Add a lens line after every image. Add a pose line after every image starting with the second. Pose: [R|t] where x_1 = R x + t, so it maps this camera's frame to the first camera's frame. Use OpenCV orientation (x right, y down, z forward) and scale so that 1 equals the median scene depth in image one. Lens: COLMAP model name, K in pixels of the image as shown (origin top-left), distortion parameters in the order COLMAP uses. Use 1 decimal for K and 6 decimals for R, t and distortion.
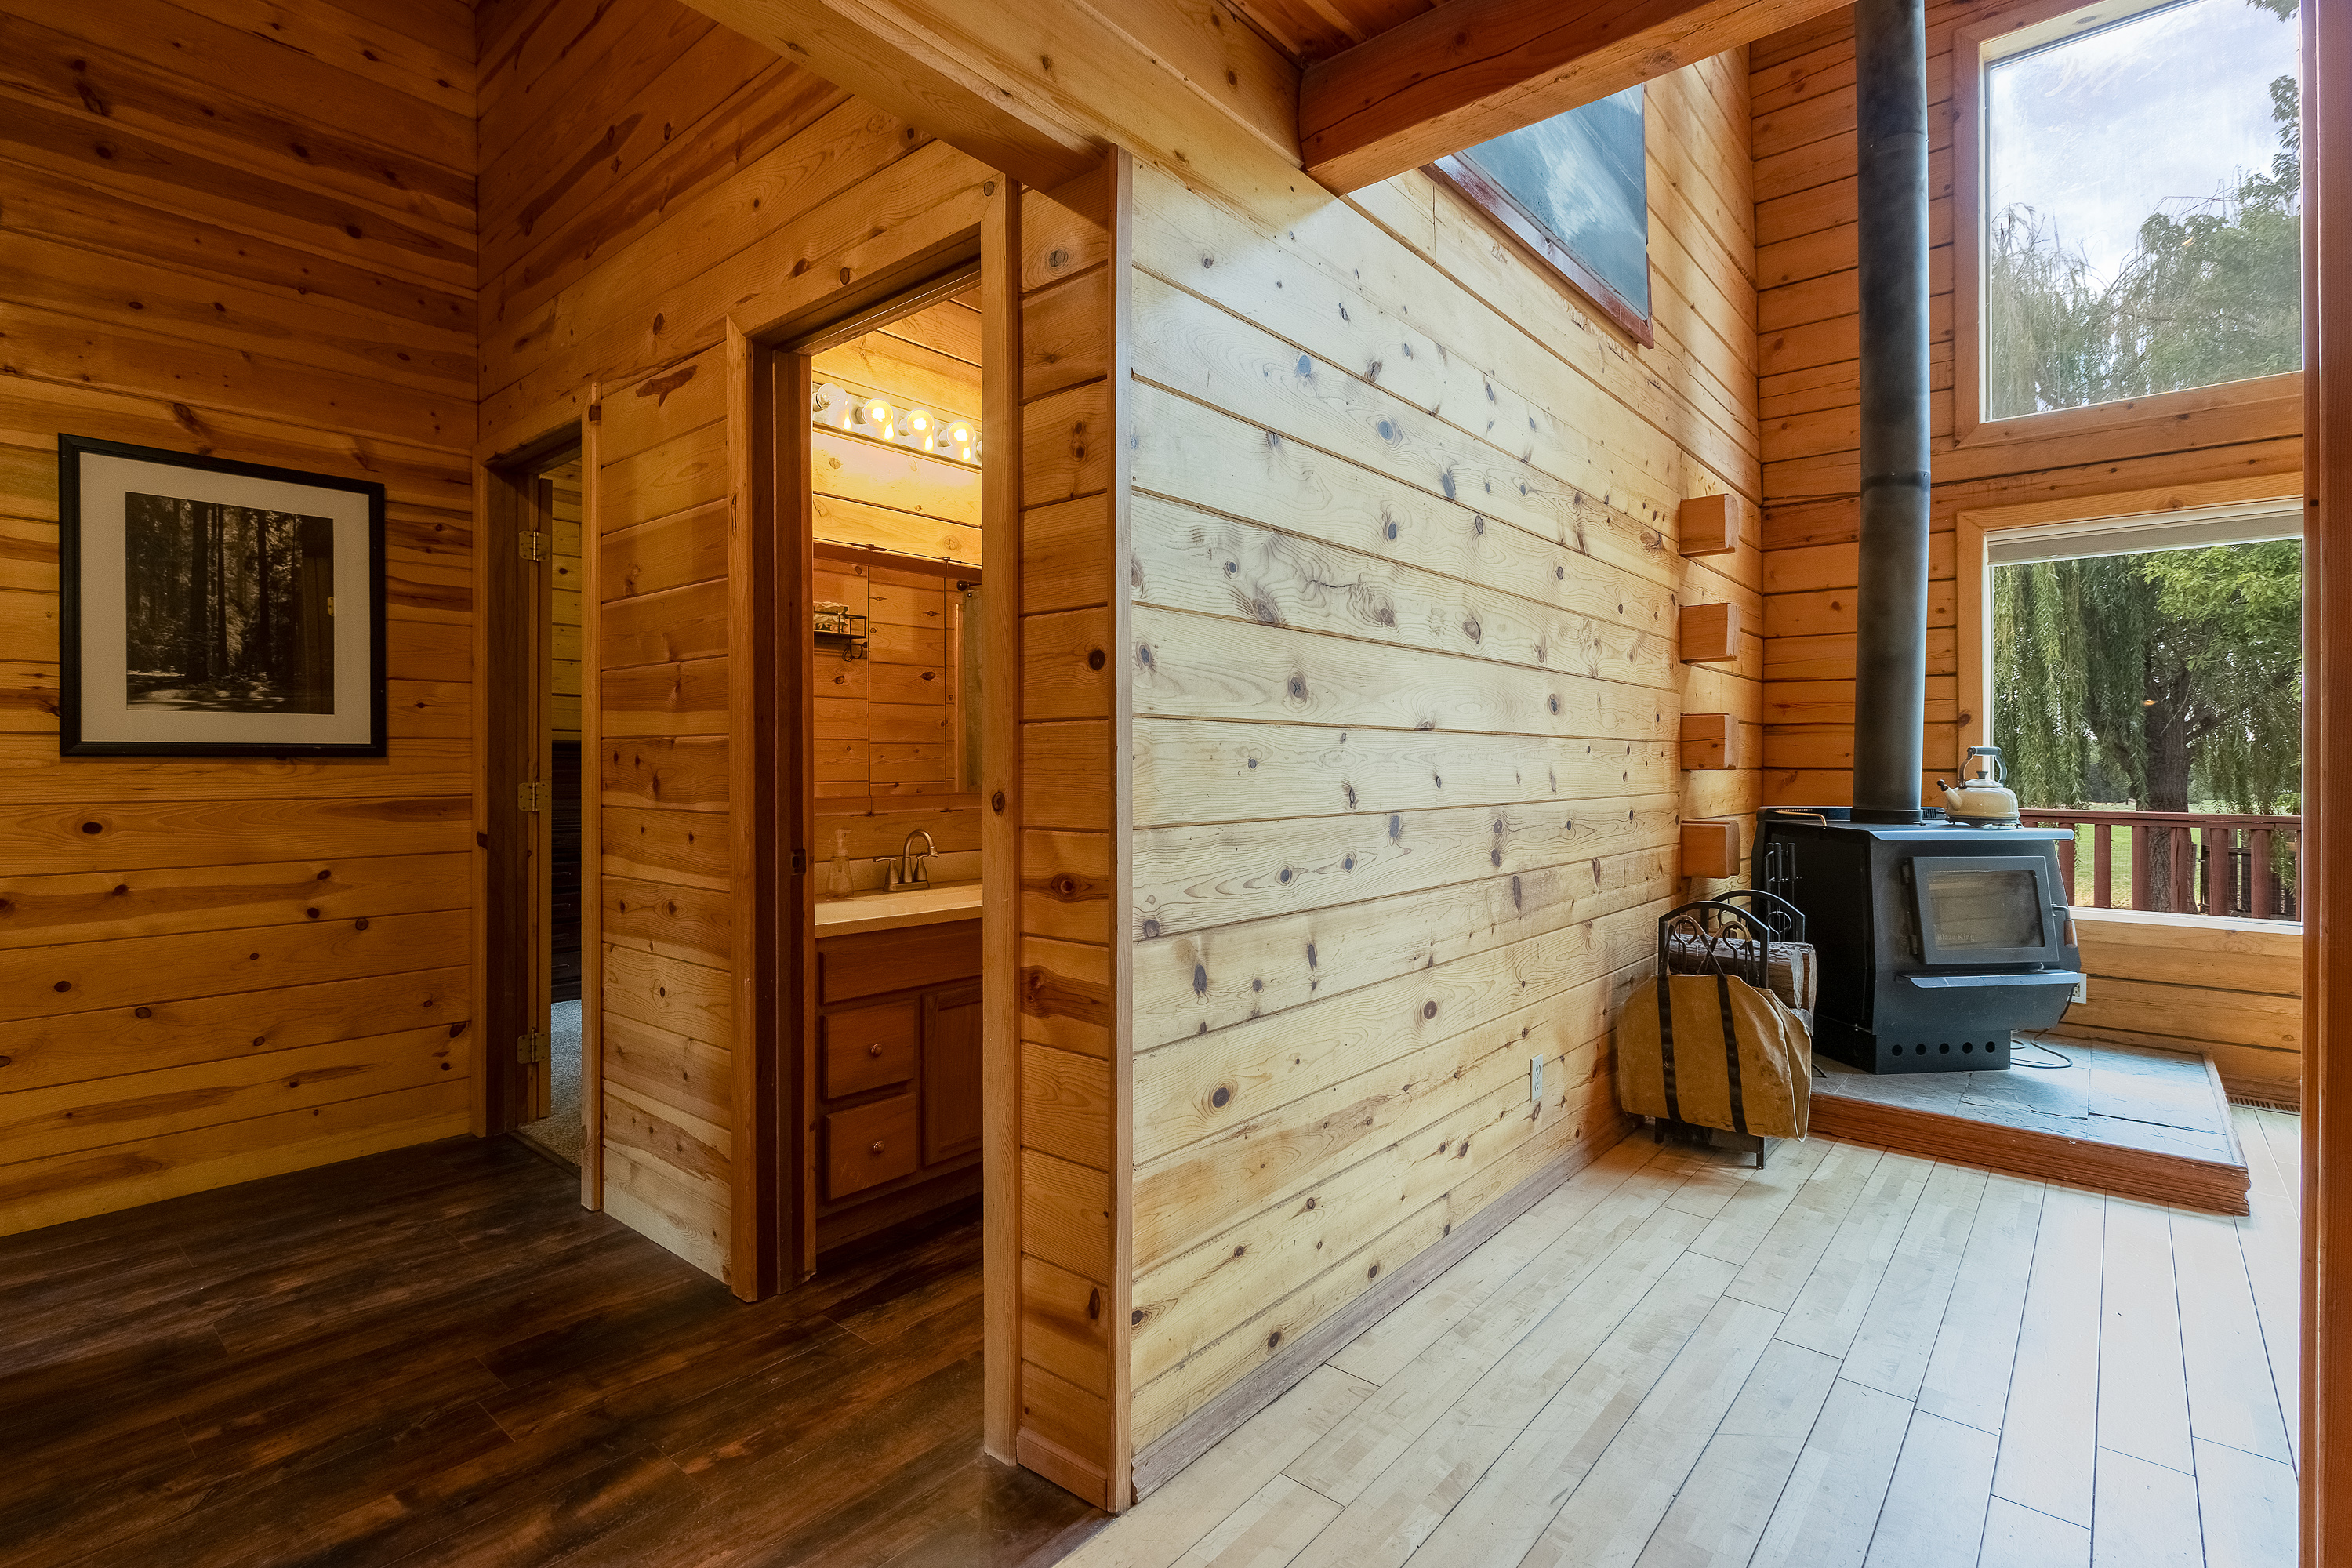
lens RADIAL K [[1120.9, 0, 1173.6], [0, 1120.9, 771.5], [0, 0, 1]] dist [0.002068, 0.000760]
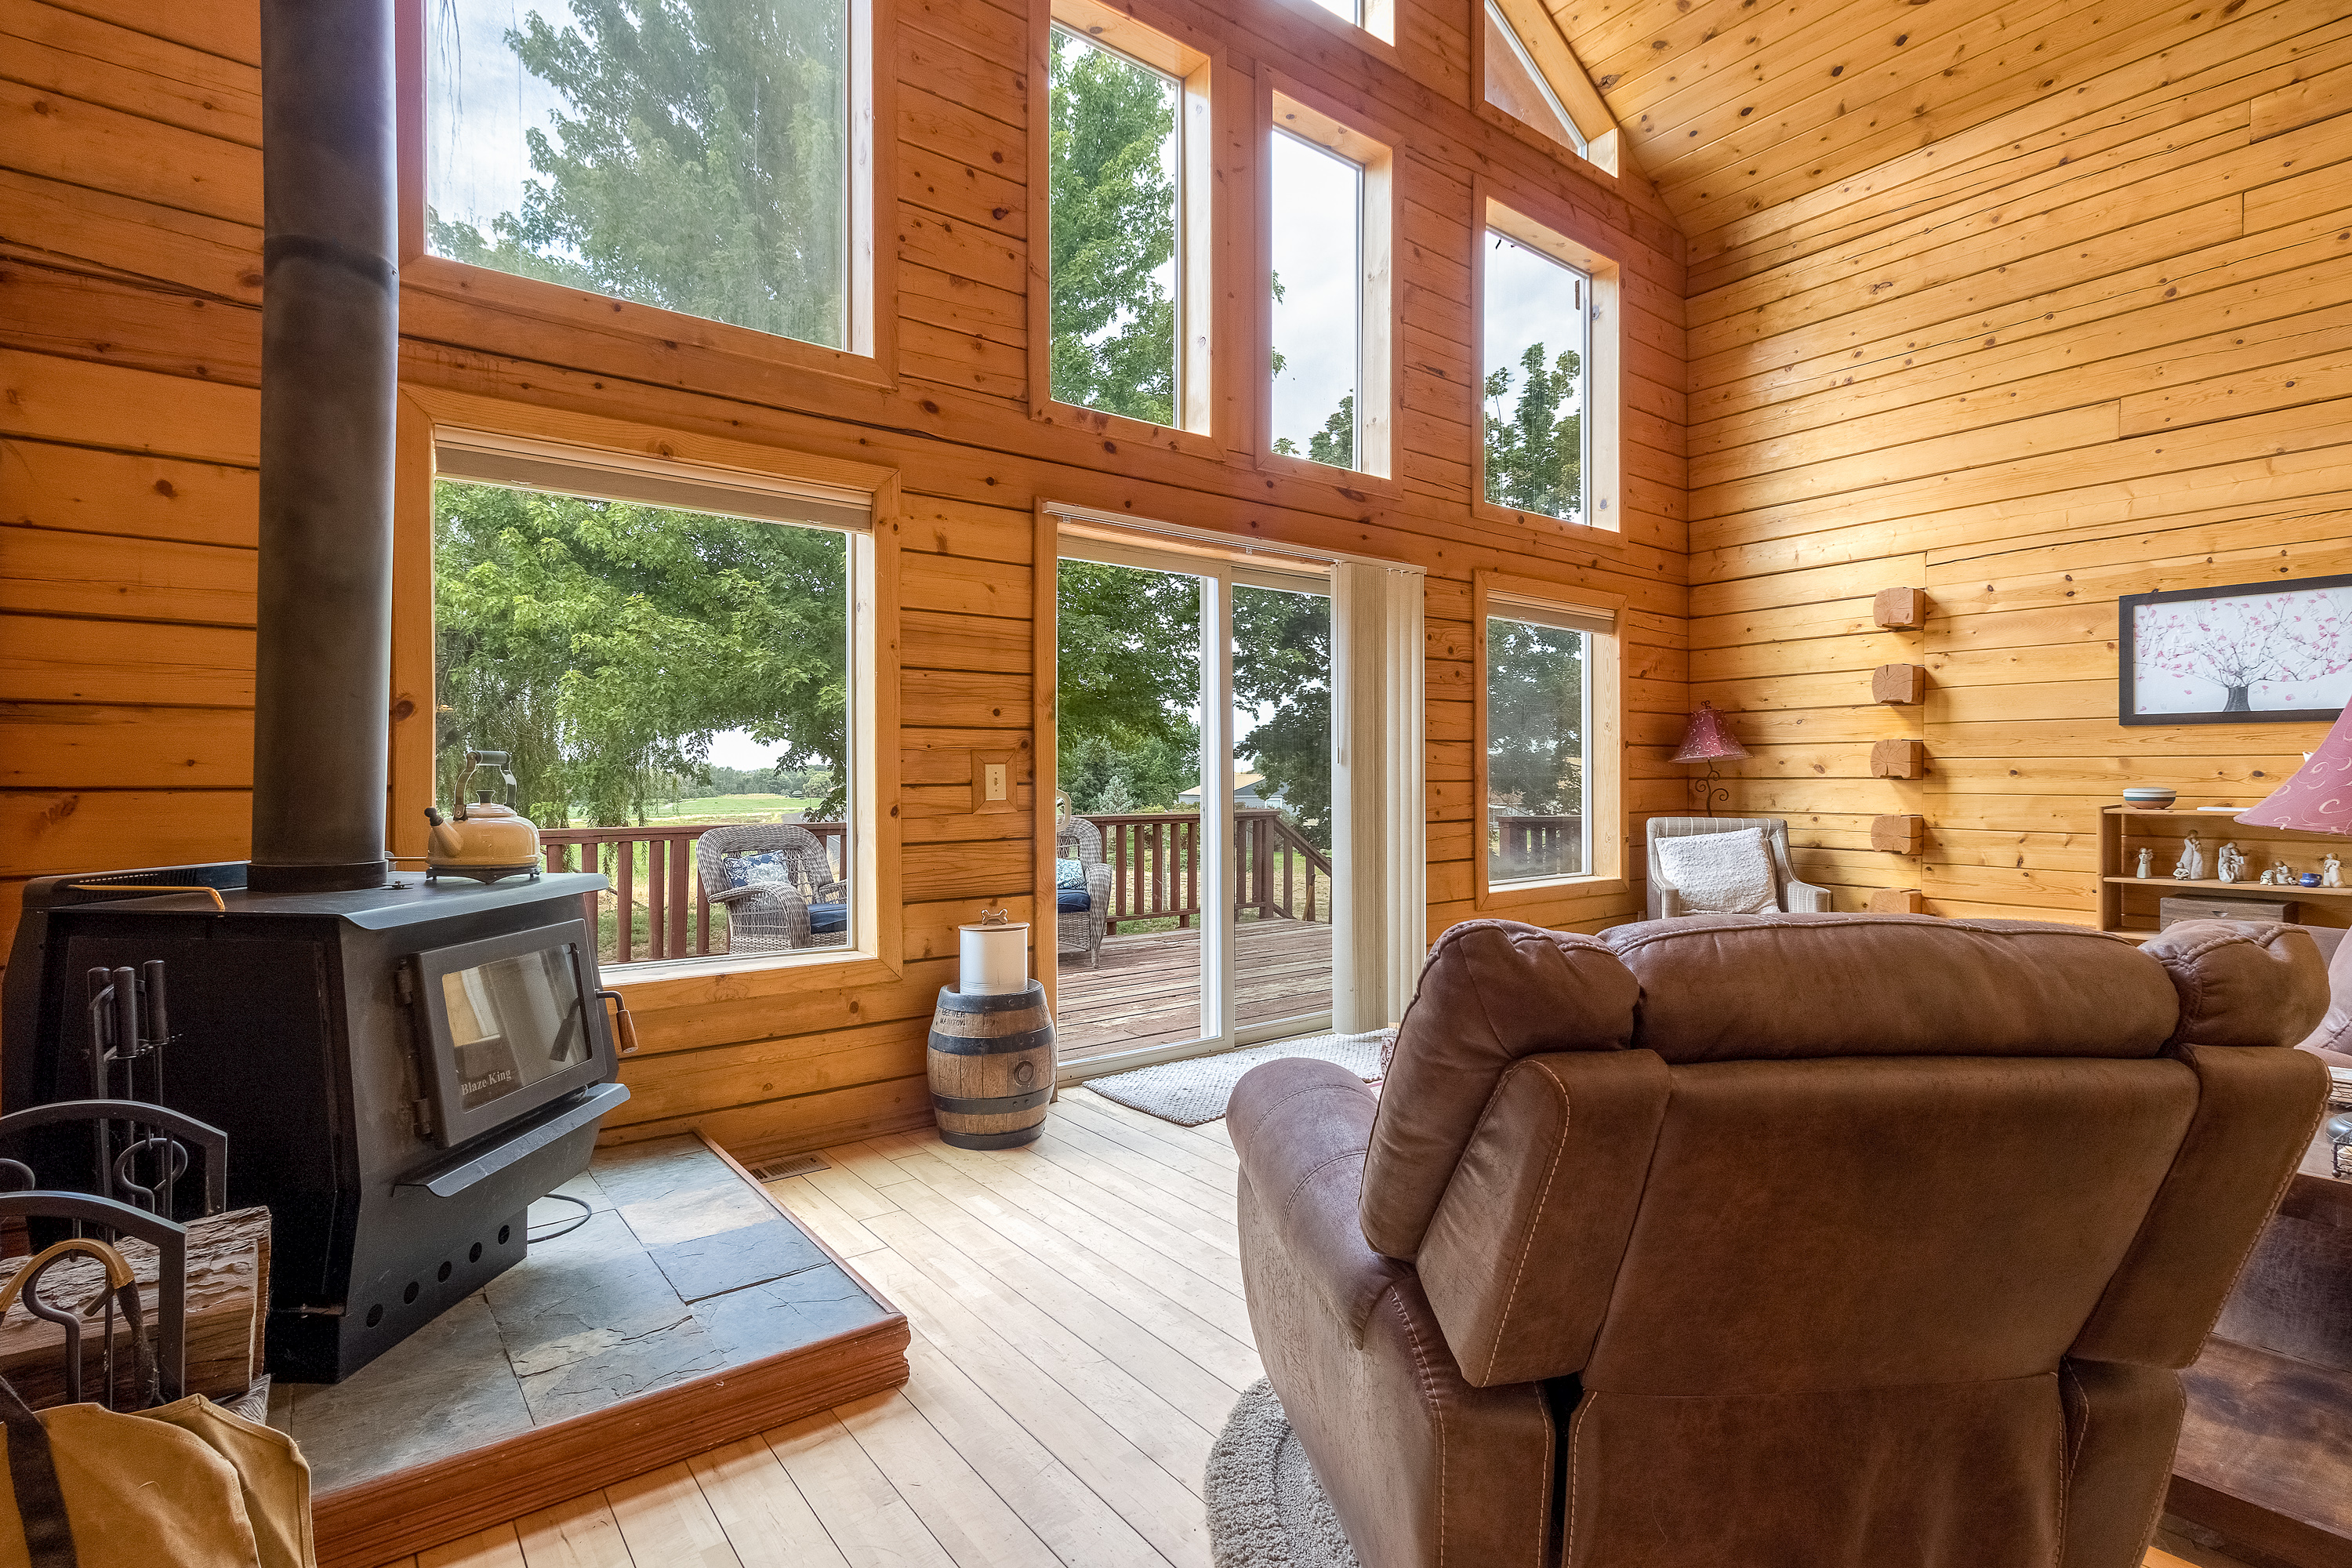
lens RADIAL K [[1120.9, 0, 1173.6], [0, 1120.9, 771.5], [0, 0, 1]] dist [0.002068, 0.000760]
pose [[0.208595, 0.000379, 0.978002, 0.193588], [0.009786, 0.999949, -0.002474, -0.005271], [-0.977953, 0.010087, 0.208580, 0.494423]]
